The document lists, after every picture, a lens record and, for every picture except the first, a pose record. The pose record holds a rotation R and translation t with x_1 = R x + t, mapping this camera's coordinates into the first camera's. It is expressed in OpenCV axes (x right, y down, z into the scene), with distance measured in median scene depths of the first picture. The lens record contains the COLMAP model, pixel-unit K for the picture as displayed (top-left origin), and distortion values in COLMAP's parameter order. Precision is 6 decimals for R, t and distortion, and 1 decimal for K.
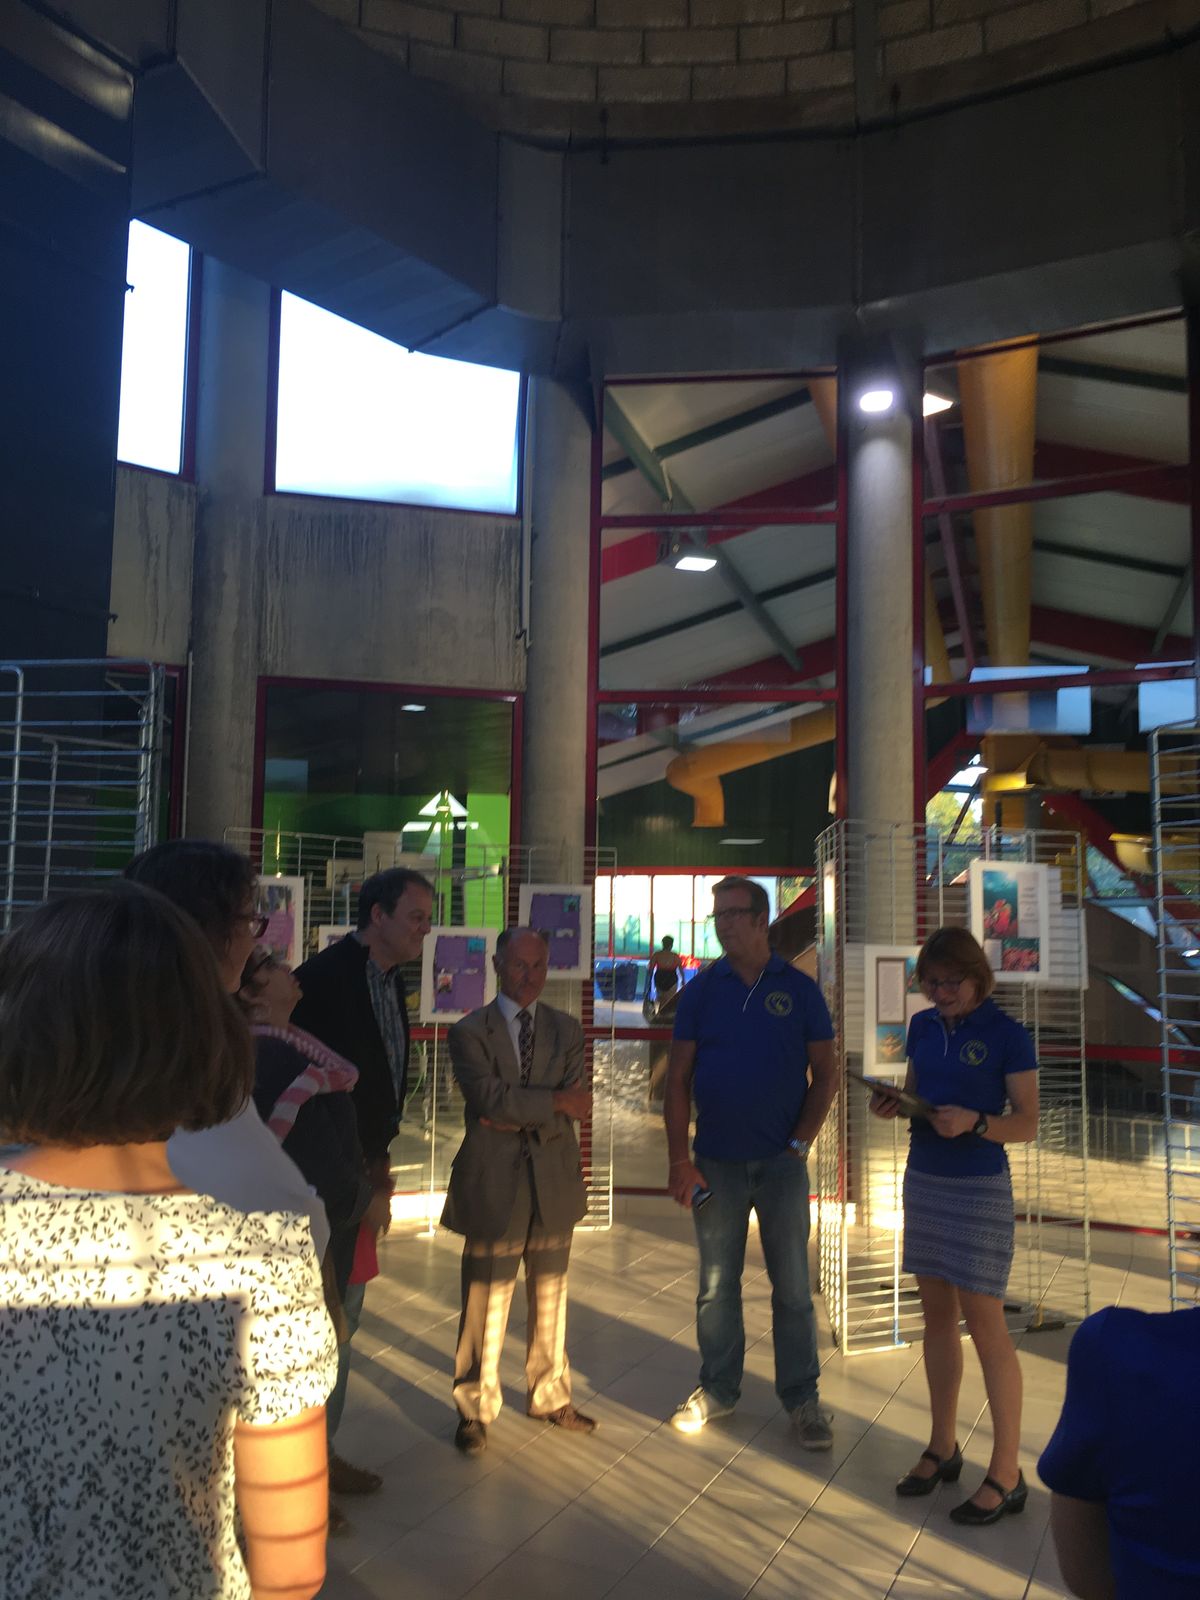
lens RADIAL K [[1410.3, 0, 600.0], [0, 1410.3, 800.0], [0, 0, 1]] dist [0.075499, -0.094306]
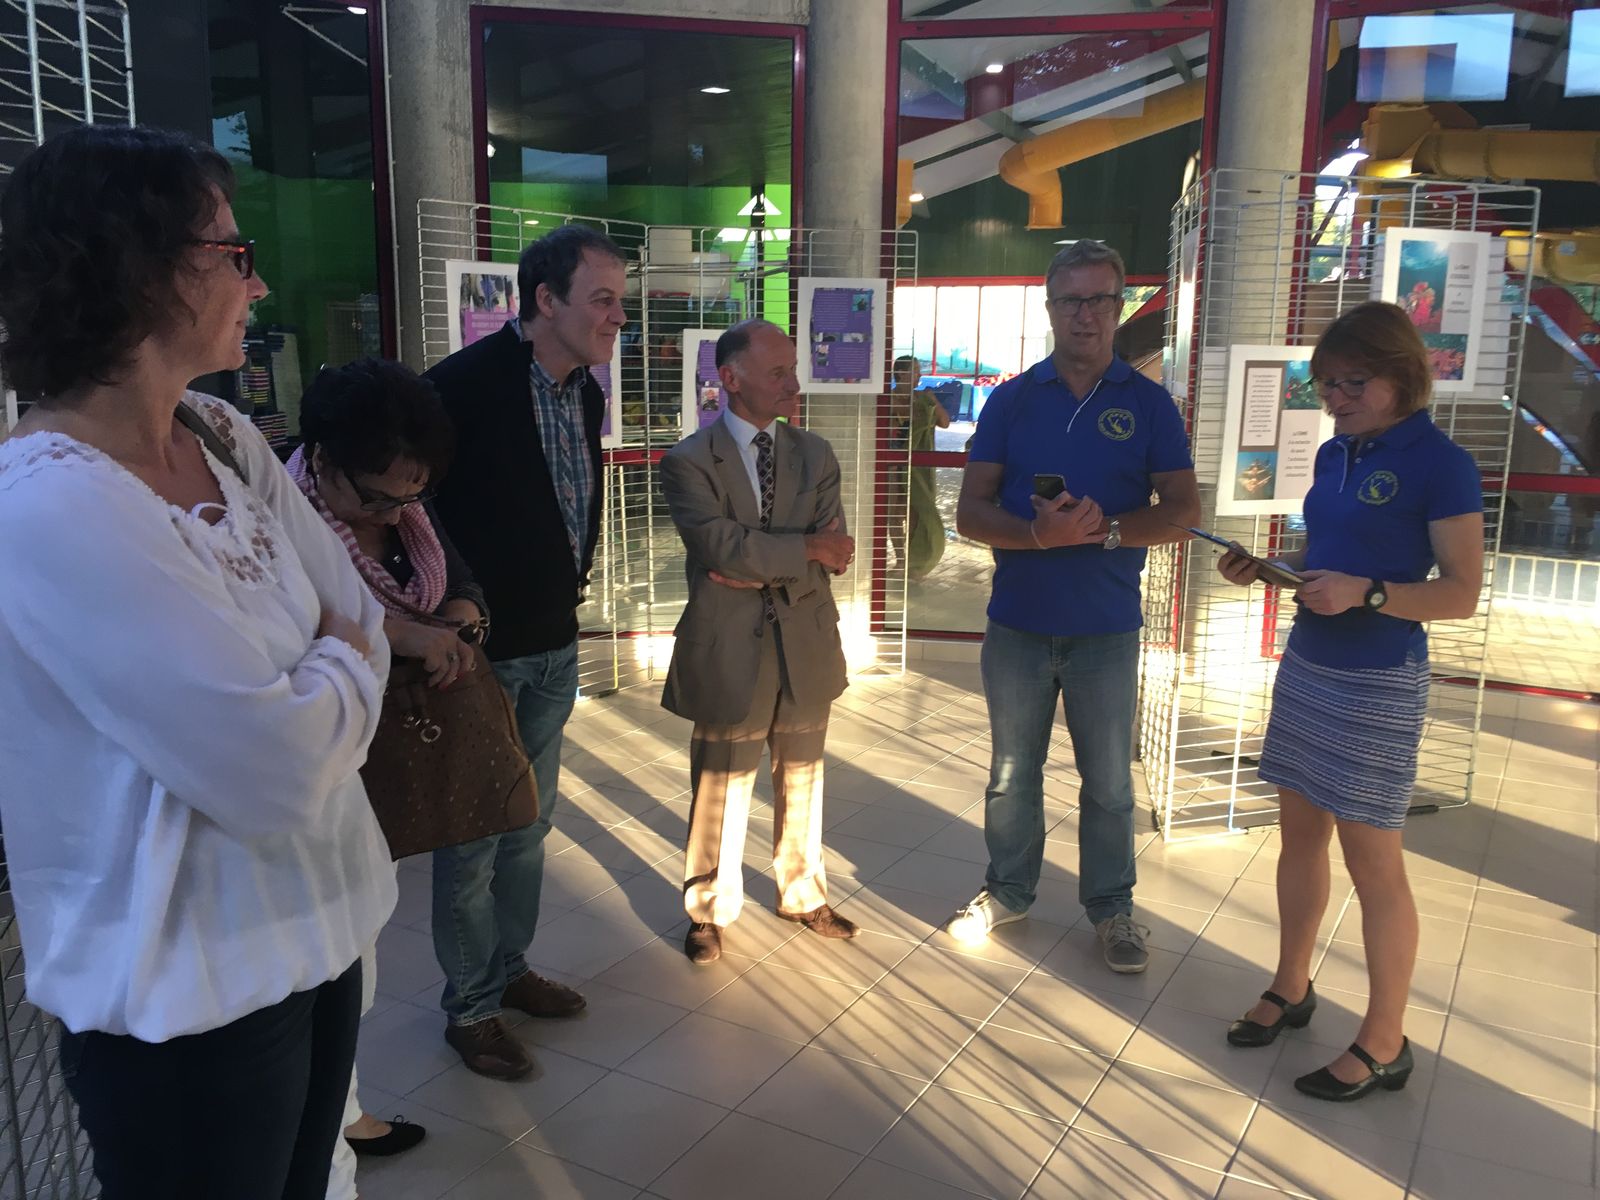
lens RADIAL K [[1319.8, 0, 806.0], [0, 1319.8, 639.7], [0, 0, 1]] dist [0.034744, -0.002927]
pose [[0.995233, 0.018617, -0.095733, 0.031914], [0.010978, 0.953988, 0.299642, 0.038589], [0.096906, -0.299265, 0.949236, 0.263762]]
